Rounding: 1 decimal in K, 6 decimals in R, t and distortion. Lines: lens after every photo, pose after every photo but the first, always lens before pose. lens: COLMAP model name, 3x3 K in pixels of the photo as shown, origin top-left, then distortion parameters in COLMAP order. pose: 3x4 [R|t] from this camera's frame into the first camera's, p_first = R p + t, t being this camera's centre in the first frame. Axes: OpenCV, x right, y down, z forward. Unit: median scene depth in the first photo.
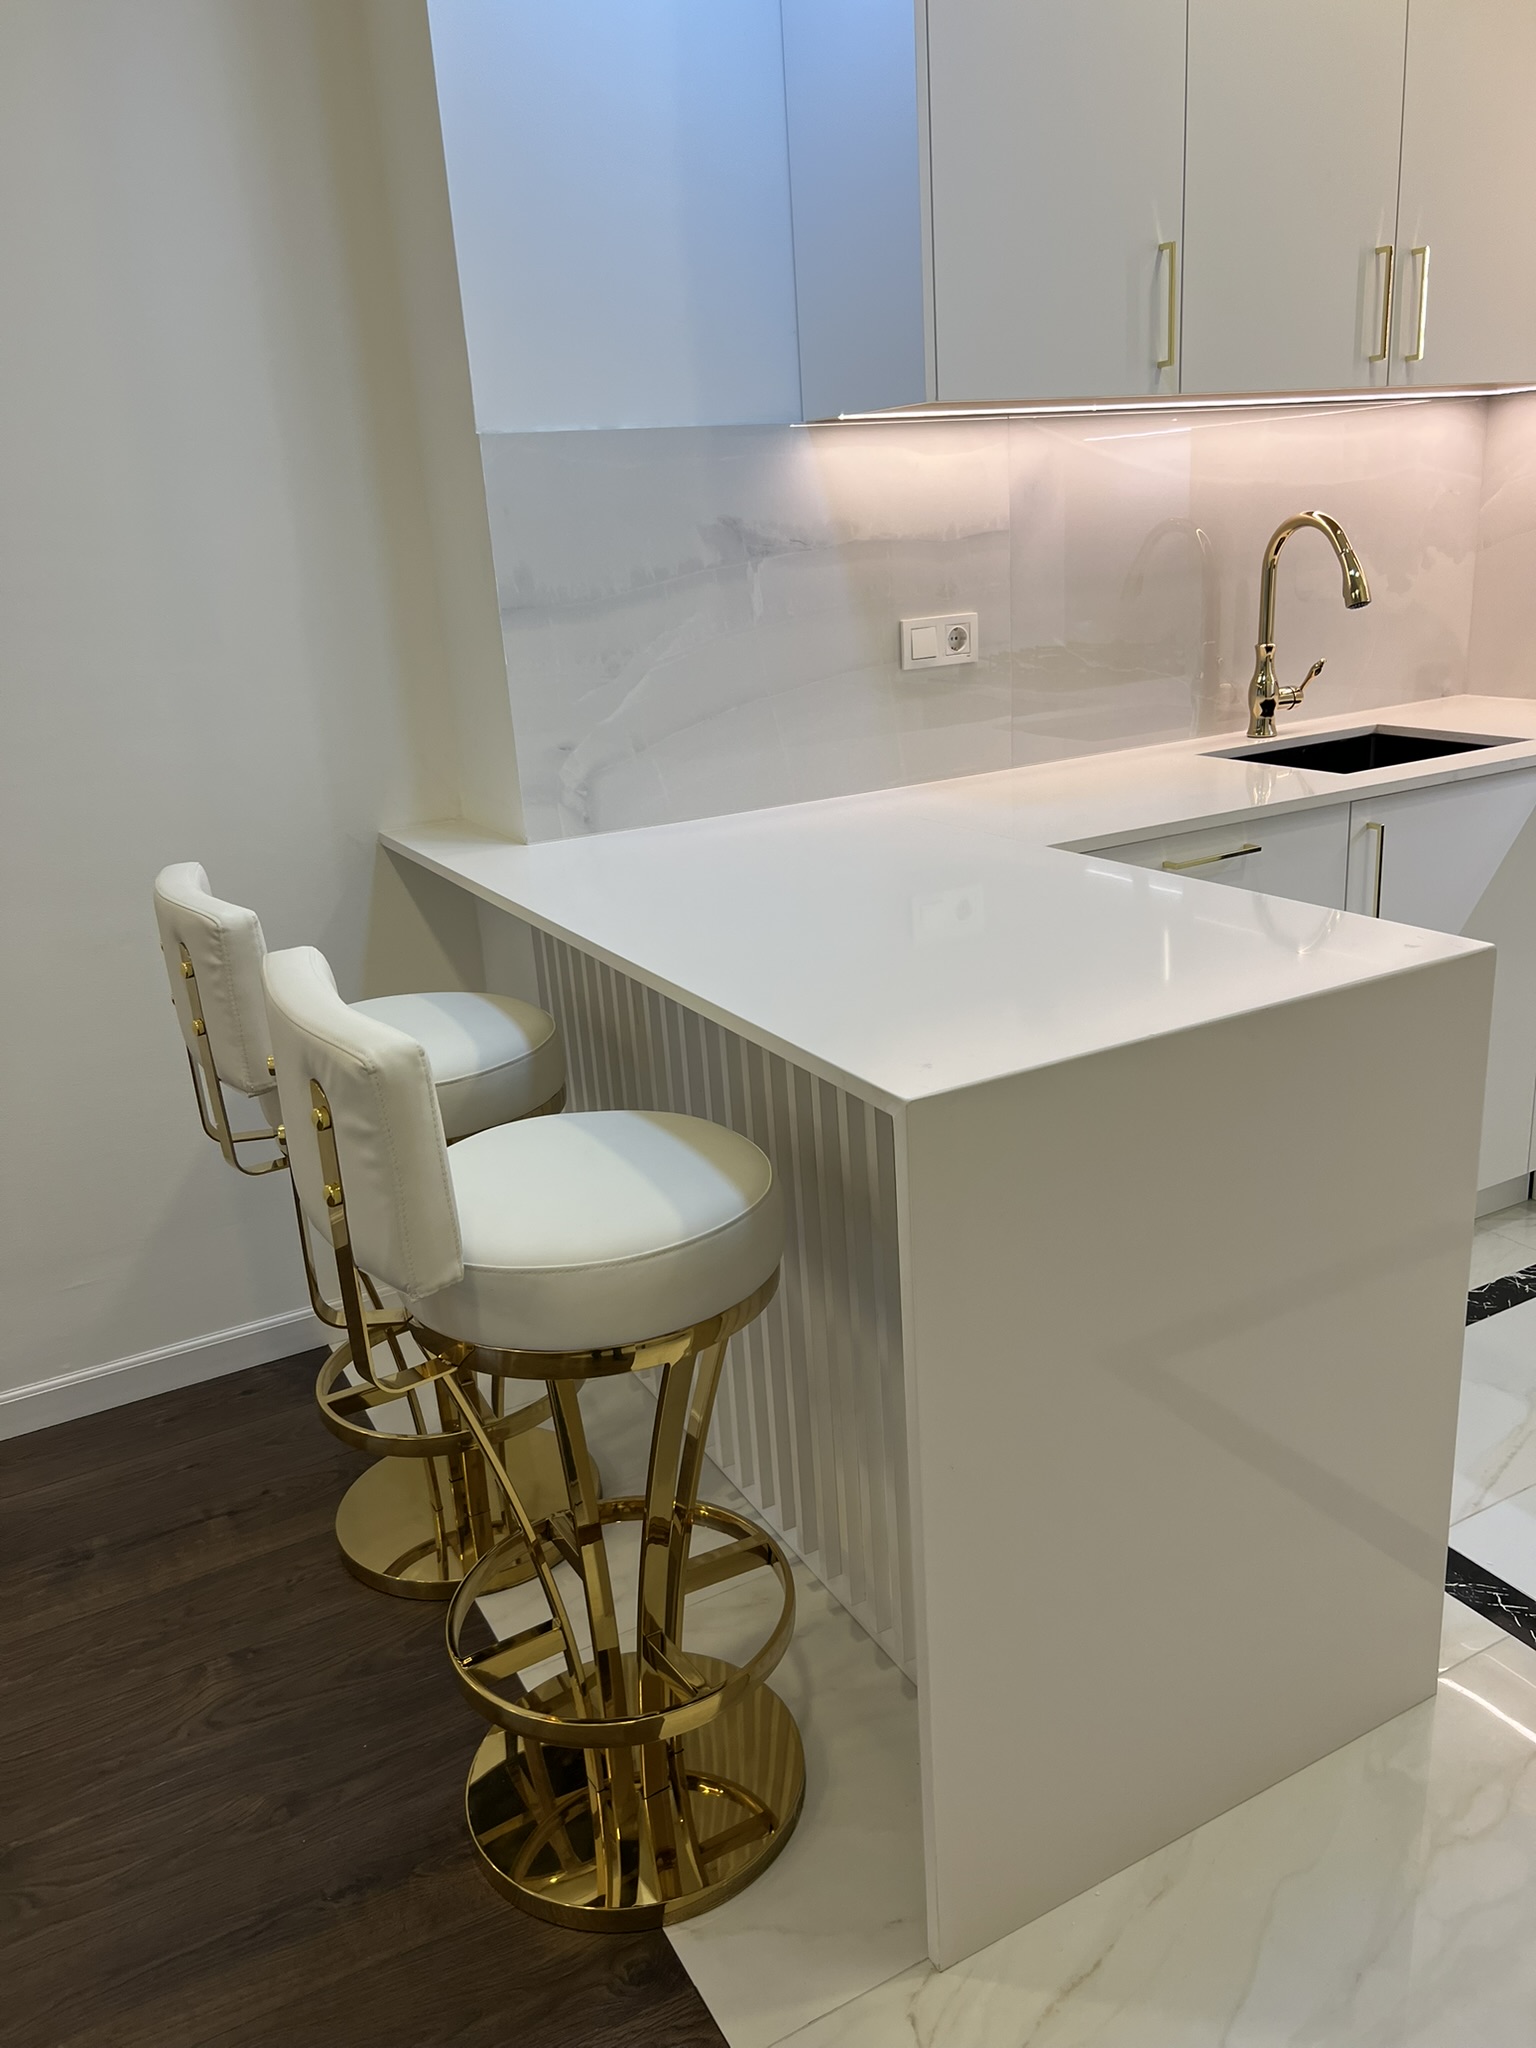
lens RADIAL K [[1539.7, 0, 764.9], [0, 1539.7, 1029.5], [0, 0, 1]] dist [0.065611, -0.112640]
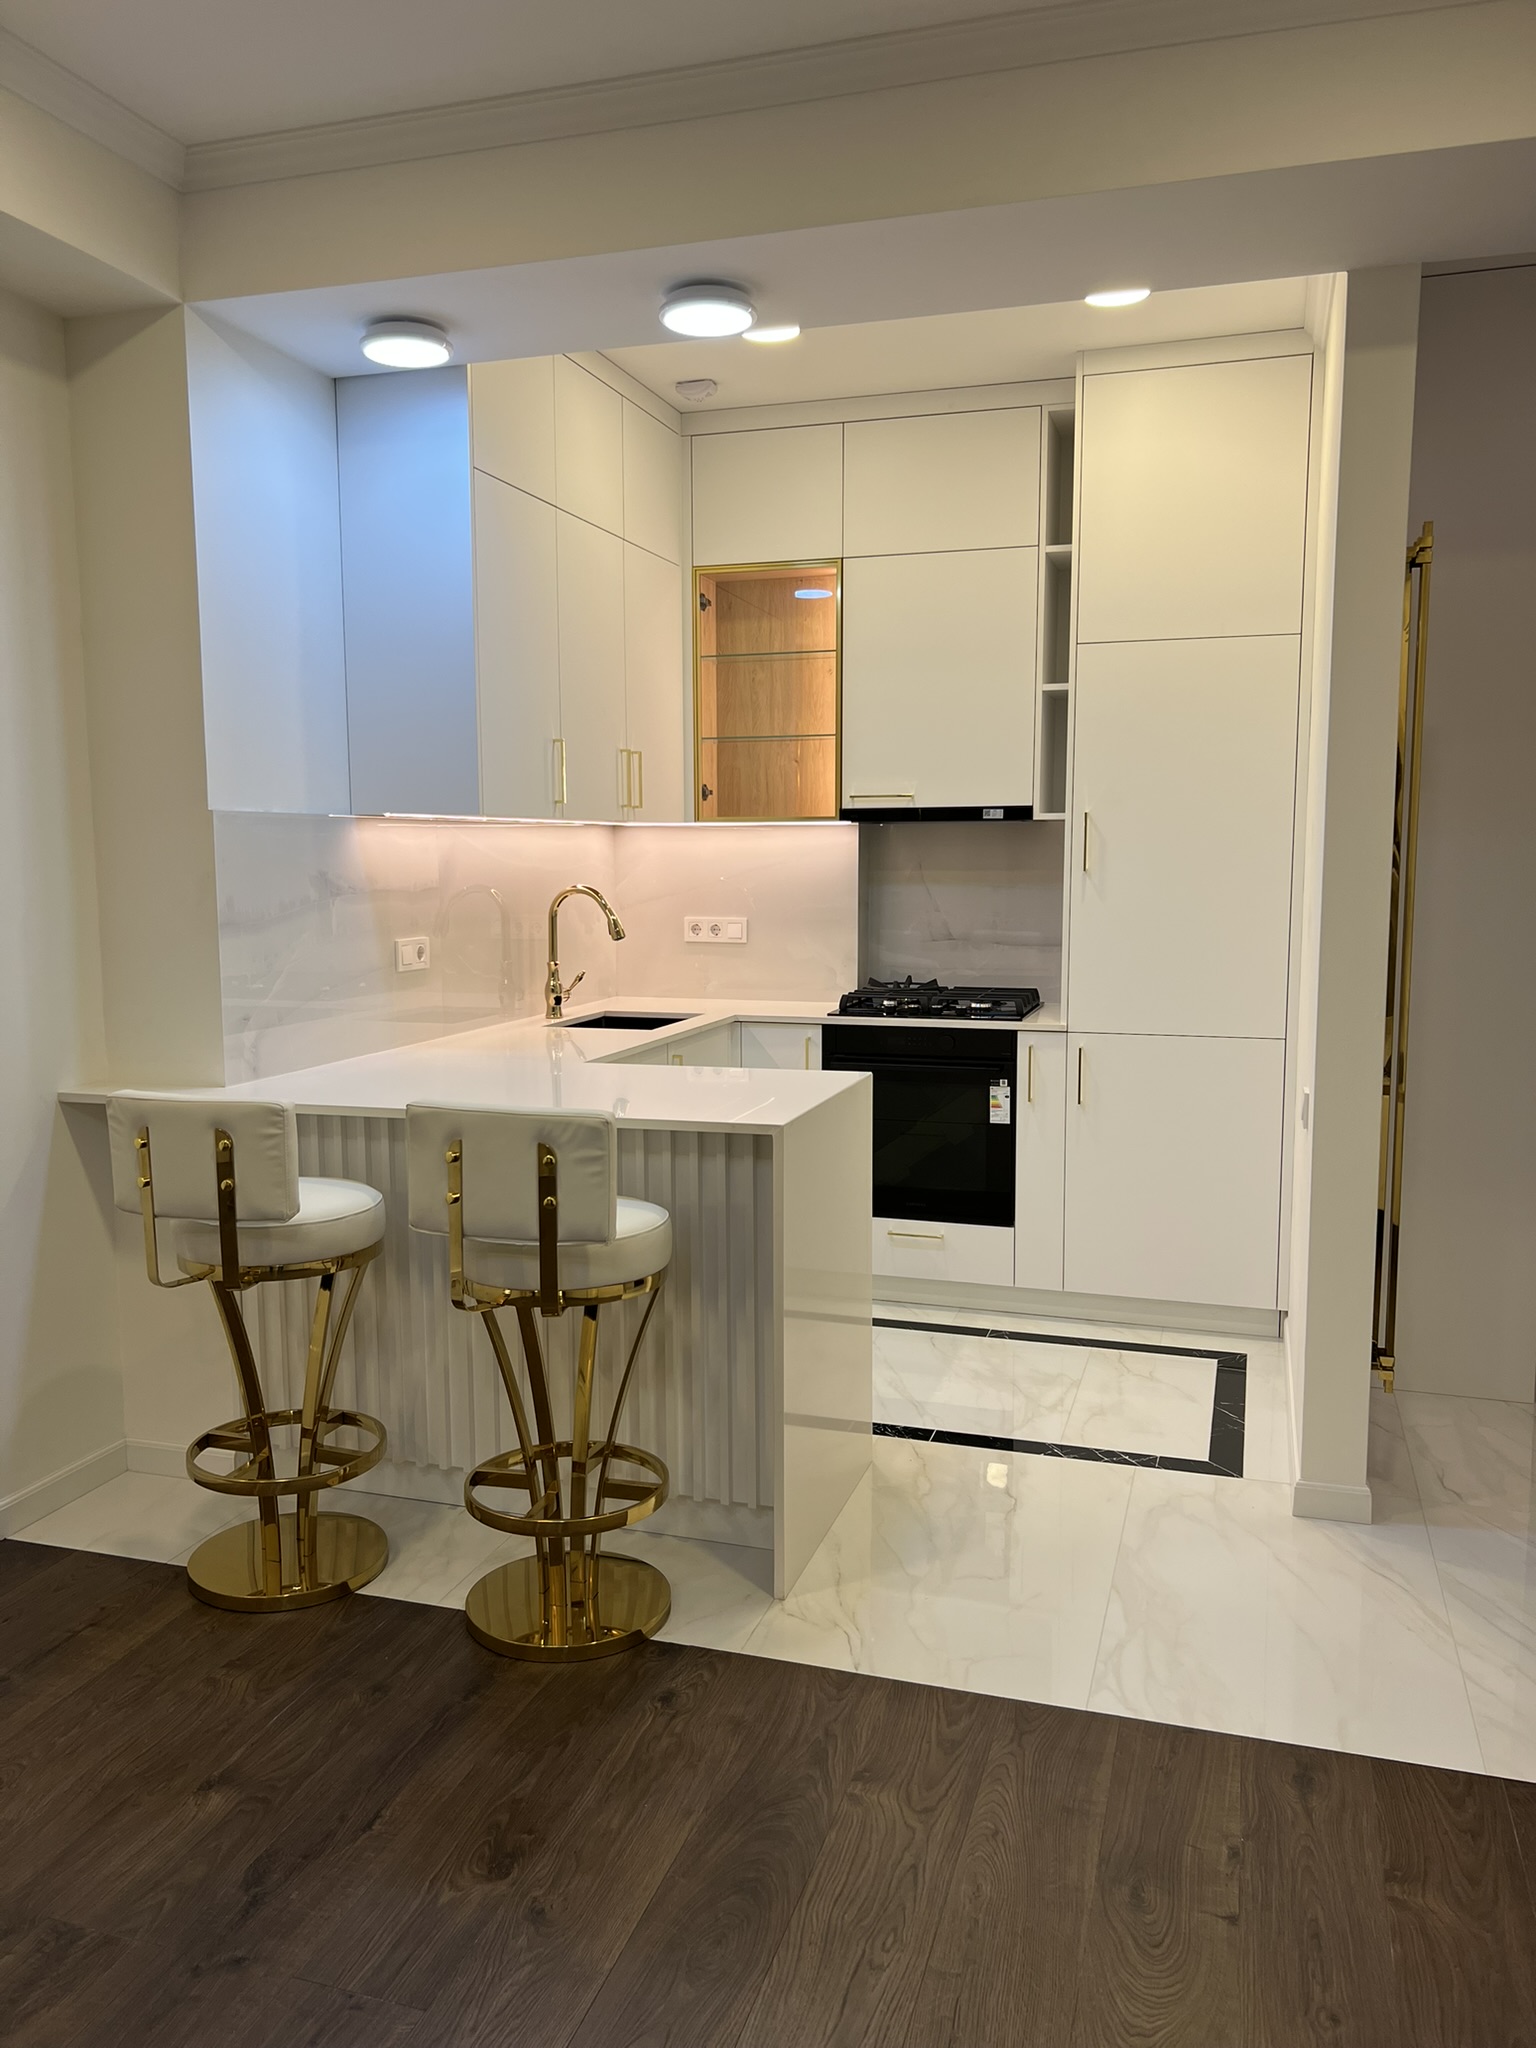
lens RADIAL K [[1546.1, 0, 755.8], [0, 1546.1, 1024.6], [0, 0, 1]] dist [0.094513, -0.127981]
pose [[0.723043, -0.017787, 0.690574, -0.691501], [0.175007, 0.971773, -0.158206, 0.117162], [-0.668268, 0.235245, 0.705746, -0.289915]]
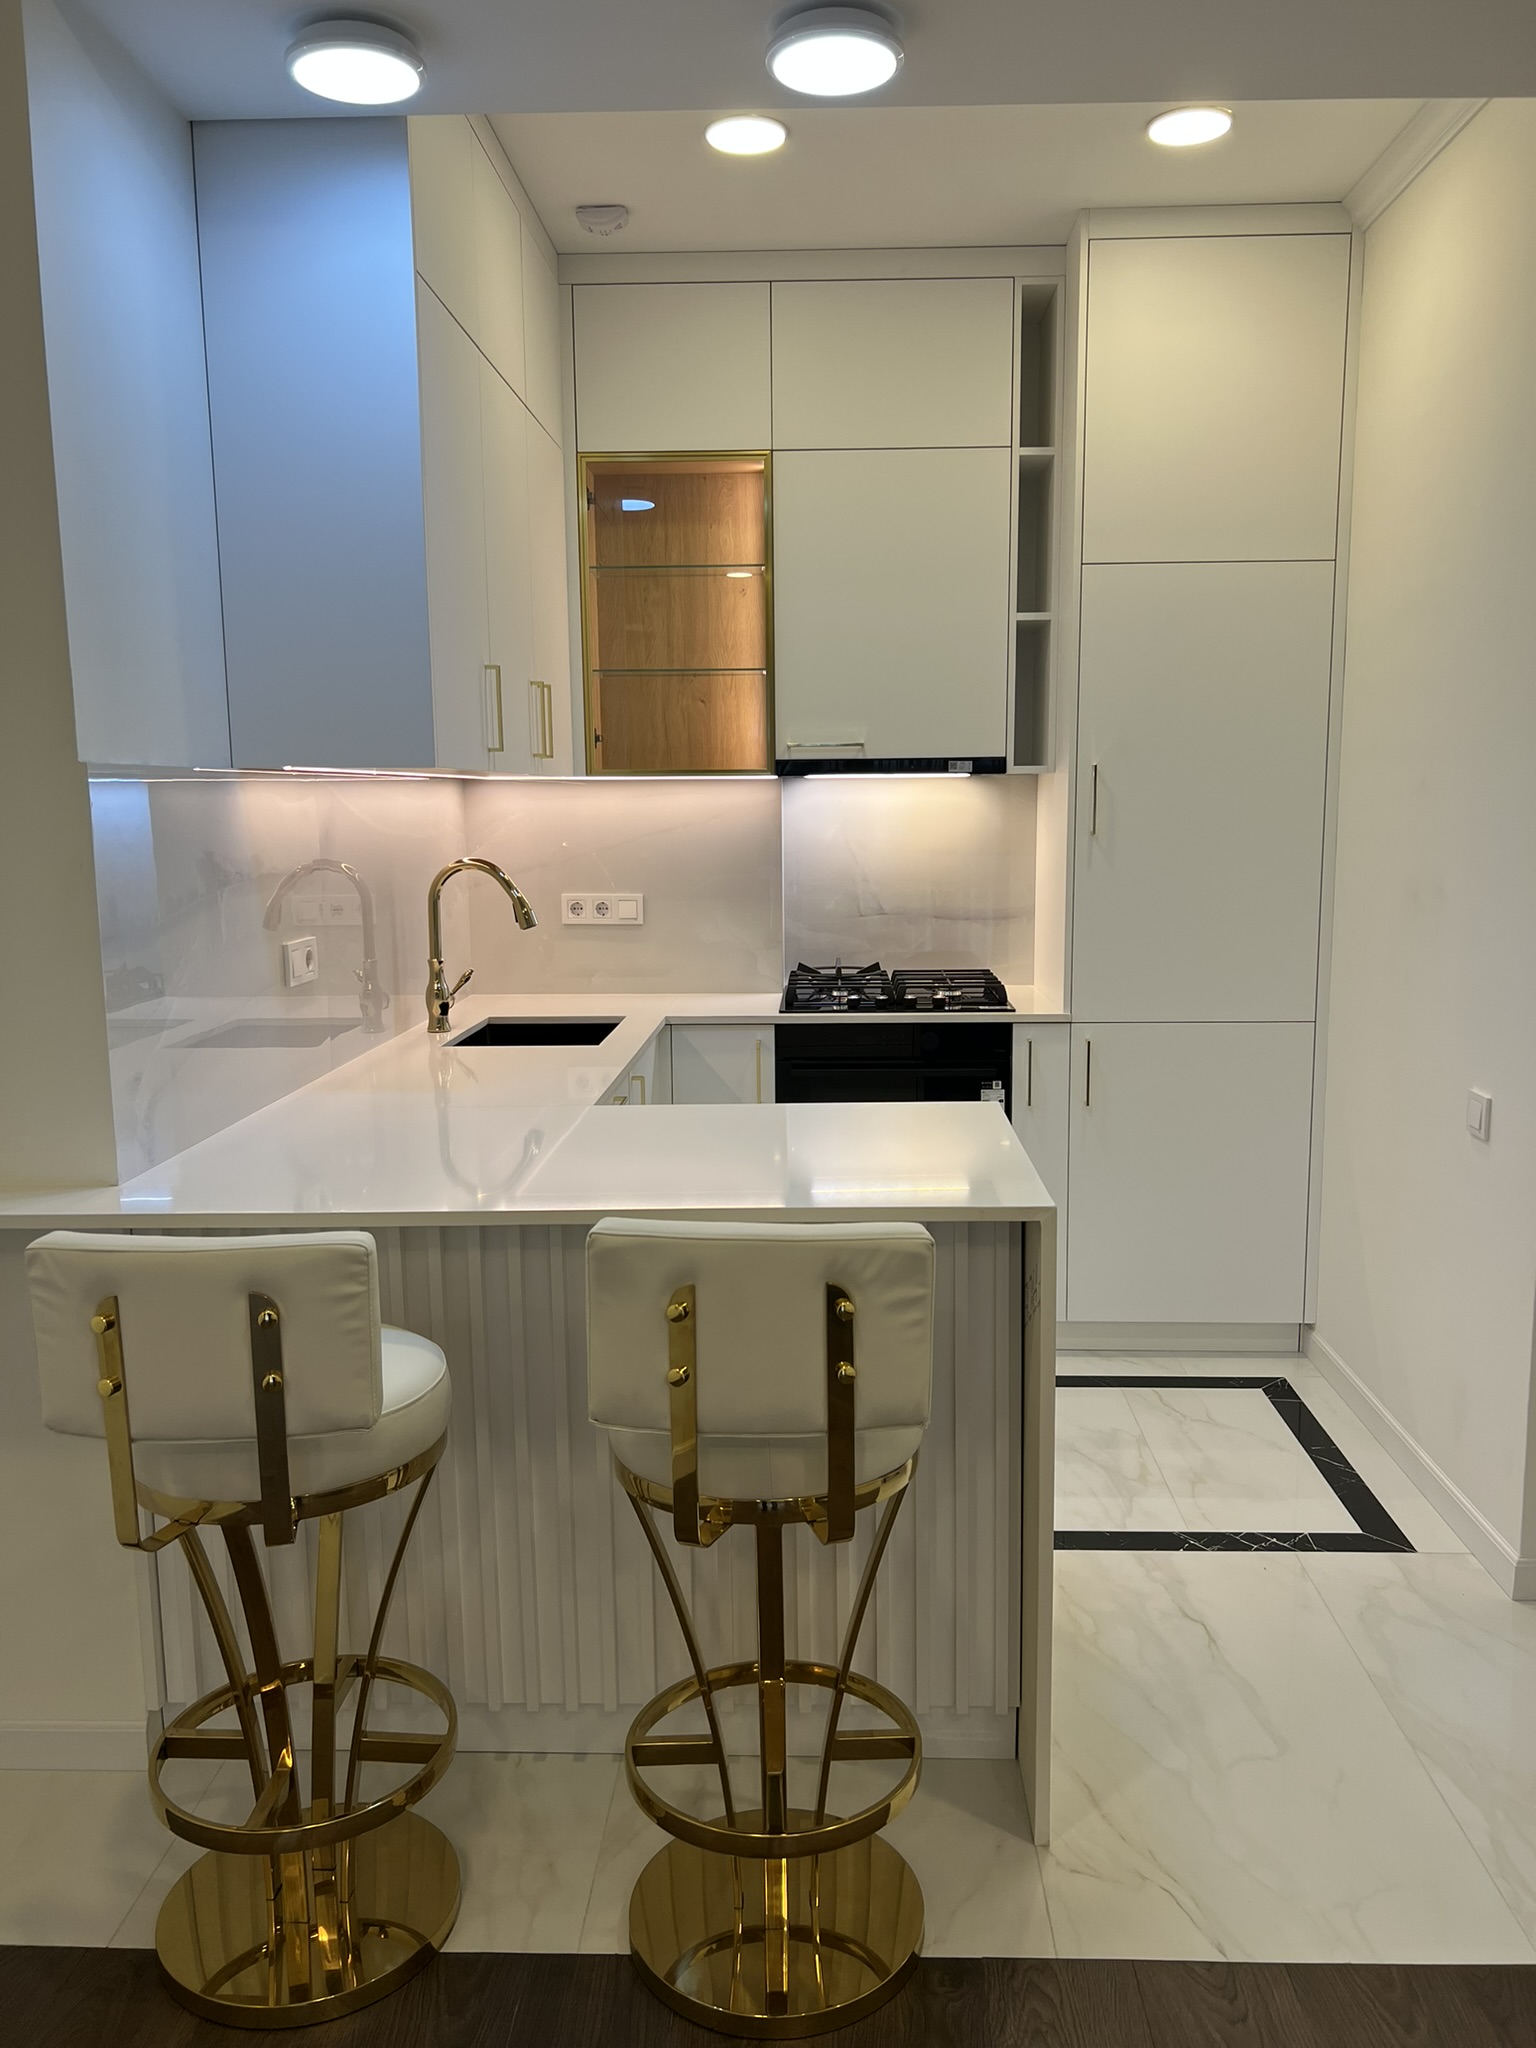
lens RADIAL K [[1546.7, 0, 775.2], [0, 1546.7, 1029.6], [0, 0, 1]] dist [0.052205, -0.051985]
pose [[0.508356, -0.070448, 0.858261, -0.660229], [0.246326, 0.966901, -0.066536, -0.045619], [-0.825165, 0.245236, 0.508883, 0.163292]]
